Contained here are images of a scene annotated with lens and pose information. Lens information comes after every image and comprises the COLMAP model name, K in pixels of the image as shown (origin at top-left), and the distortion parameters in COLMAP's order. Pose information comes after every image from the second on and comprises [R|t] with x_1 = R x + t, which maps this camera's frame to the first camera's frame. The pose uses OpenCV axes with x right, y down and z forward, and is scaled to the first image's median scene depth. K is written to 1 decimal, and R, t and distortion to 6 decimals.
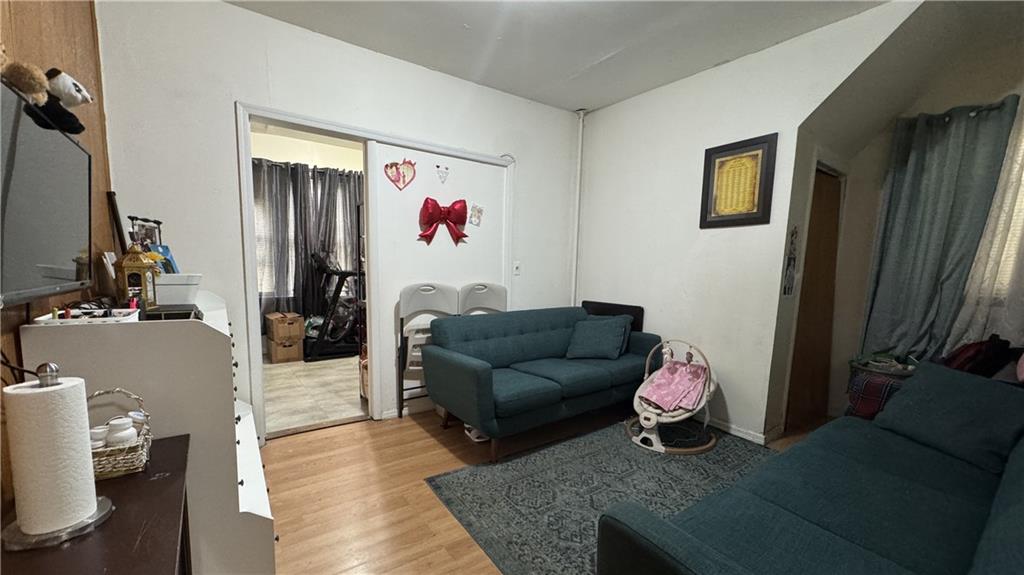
lens RADIAL K [[412.2, 0, 513.4], [0, 412.2, 302.7], [0, 0, 1]] dist [-0.000614, 0.000056]
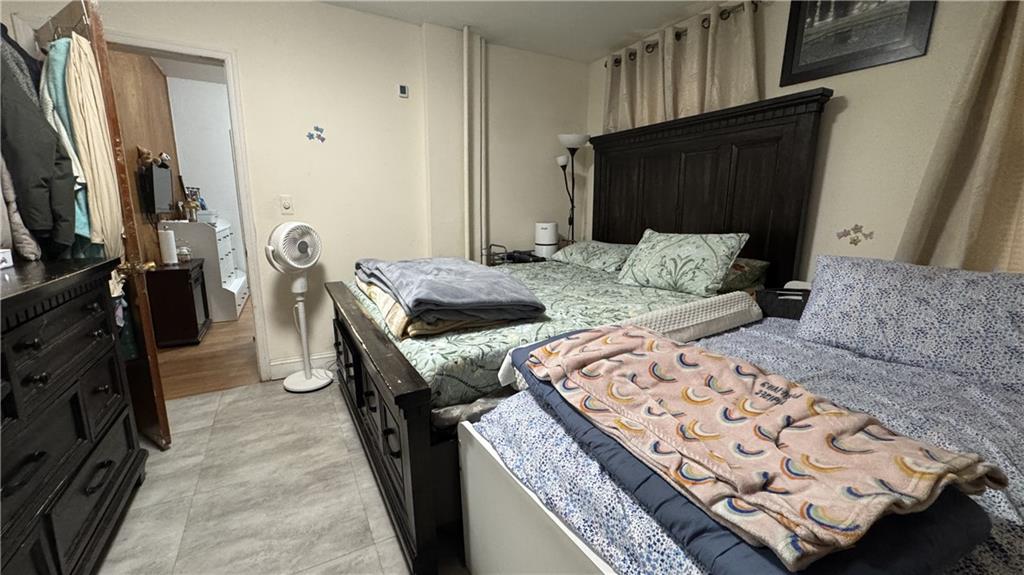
lens RADIAL K [[412.2, 0, 513.4], [0, 412.2, 302.7], [0, 0, 1]] dist [-0.000614, 0.000056]
pose [[0.992047, 0.027332, -0.122868, 1.424586], [-0.012640, 0.992838, 0.118801, 0.174937], [0.125235, -0.116303, 0.985287, -1.358574]]
